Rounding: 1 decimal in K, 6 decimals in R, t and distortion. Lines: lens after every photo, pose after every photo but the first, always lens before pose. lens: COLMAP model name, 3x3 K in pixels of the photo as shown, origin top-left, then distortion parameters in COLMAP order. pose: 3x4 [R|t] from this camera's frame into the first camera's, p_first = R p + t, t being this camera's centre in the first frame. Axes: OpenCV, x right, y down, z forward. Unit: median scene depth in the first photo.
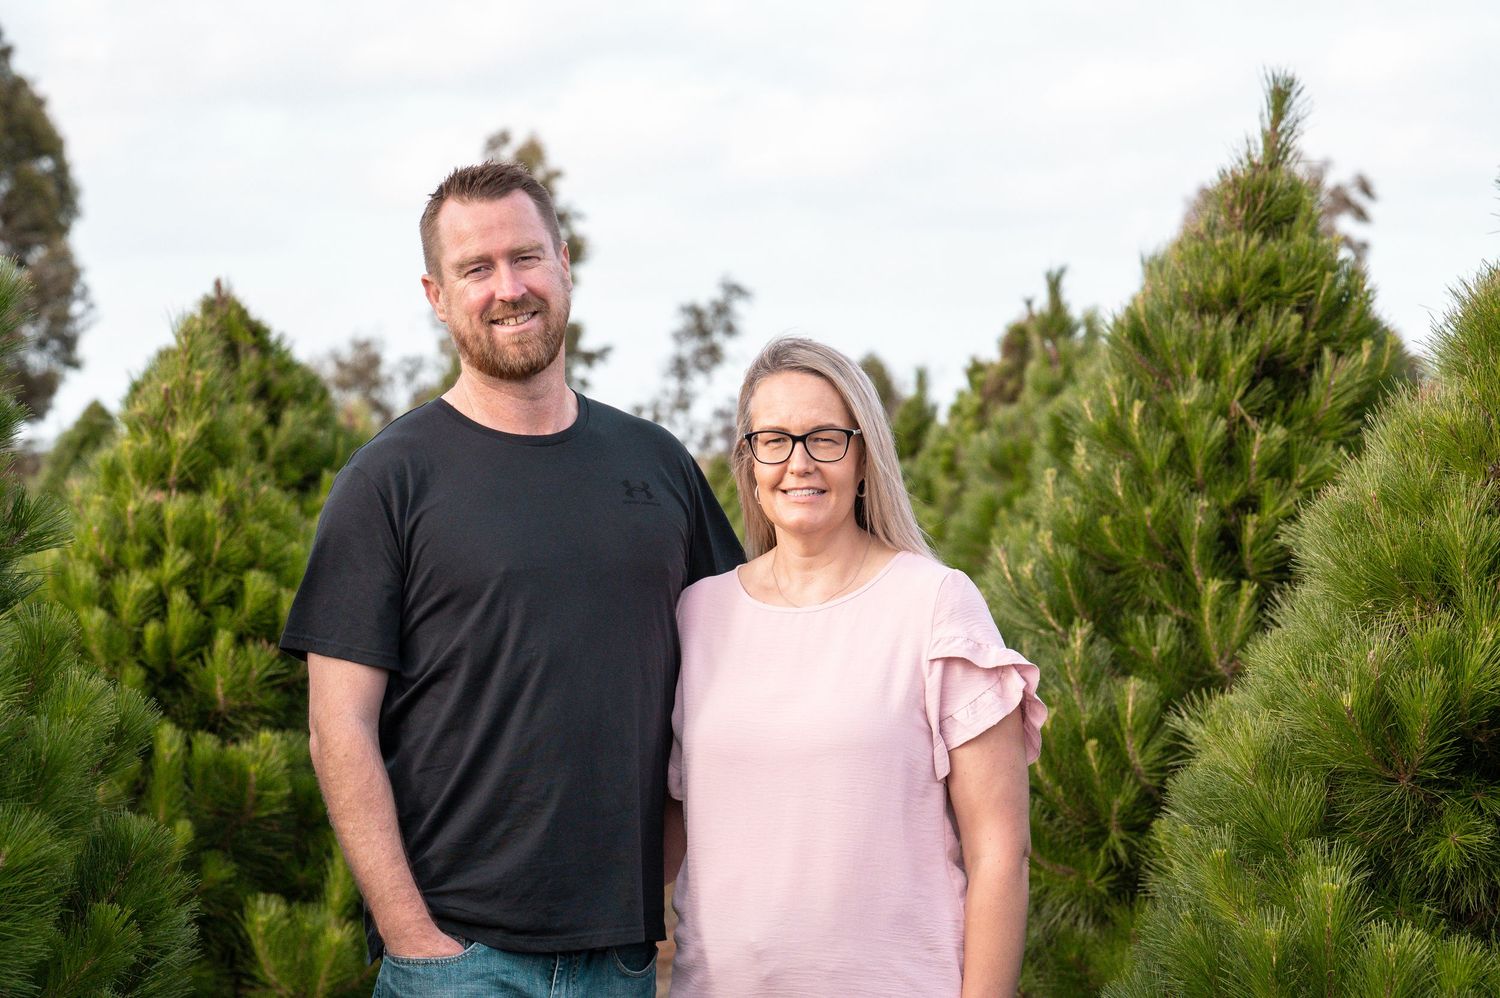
lens RADIAL K [[5902.8, 0, 796.7], [0, 5902.8, 499.7], [0, 0, 1]] dist [1.517285, 0.000000]
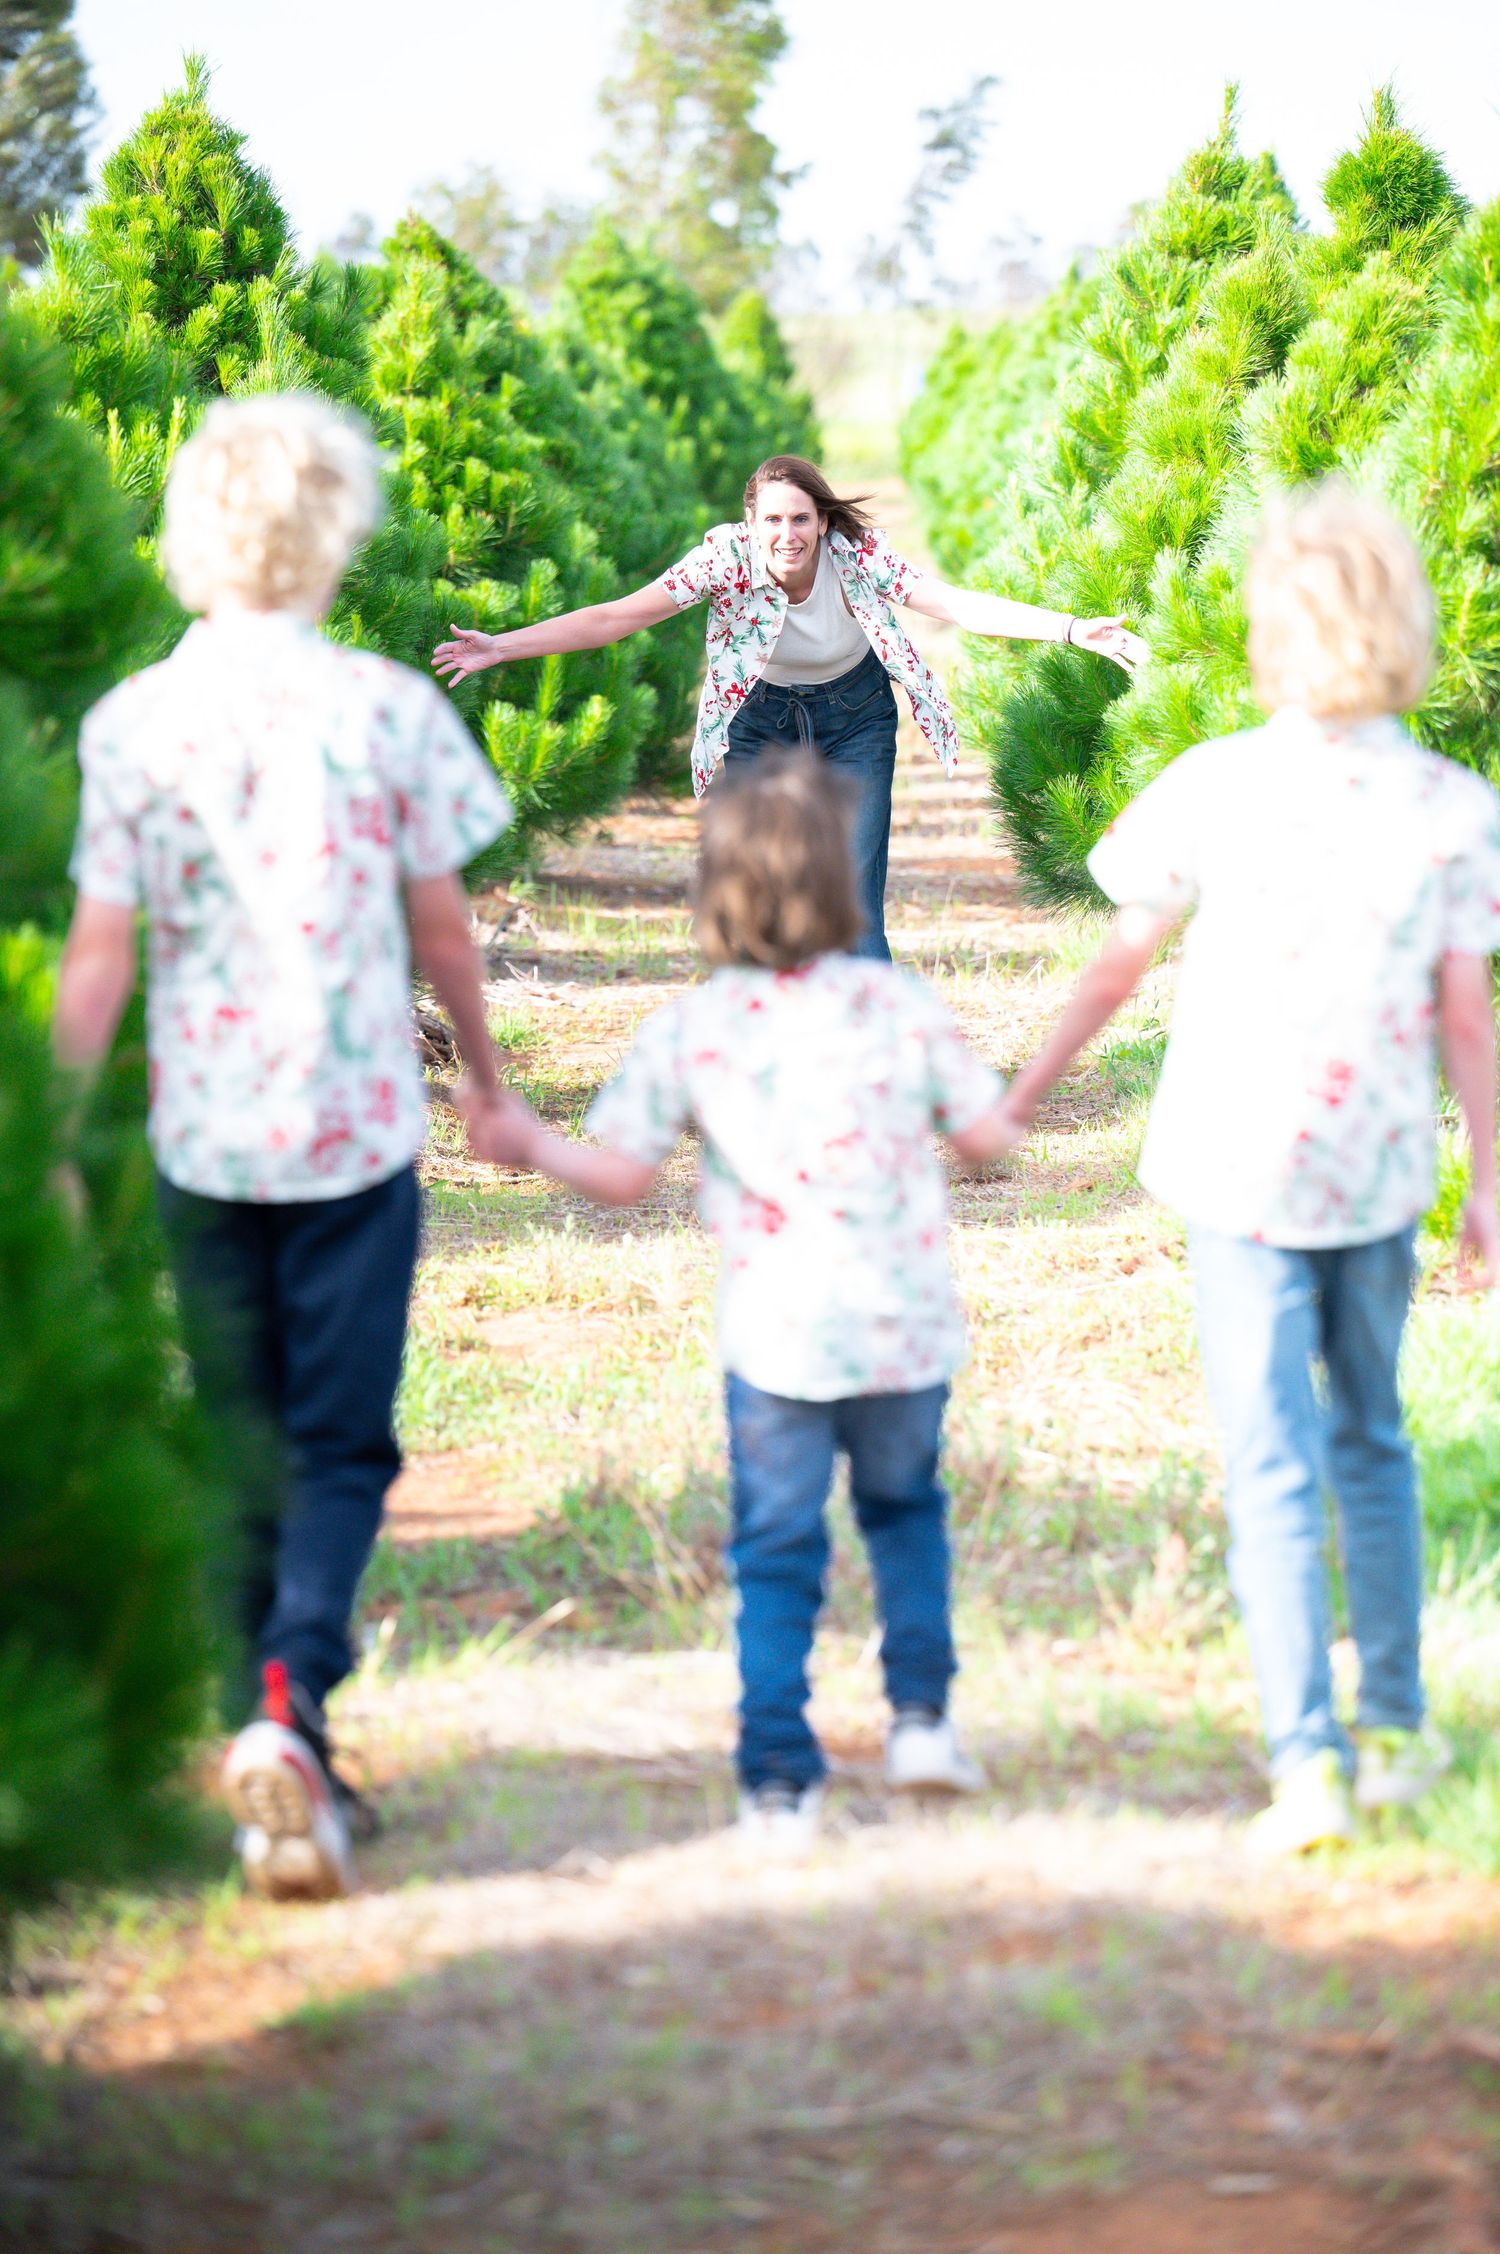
lens RADIAL K [[8820.4, 0, 754.9], [0, 8820.4, 1129.3], [0, 0, 1]] dist [0.640220, 0.000000]
pose [[0.999160, -0.008809, -0.040022, 0.047321], [0.012179, 0.996327, 0.084757, -0.005325], [0.039128, -0.085173, 0.995598, -0.942861]]
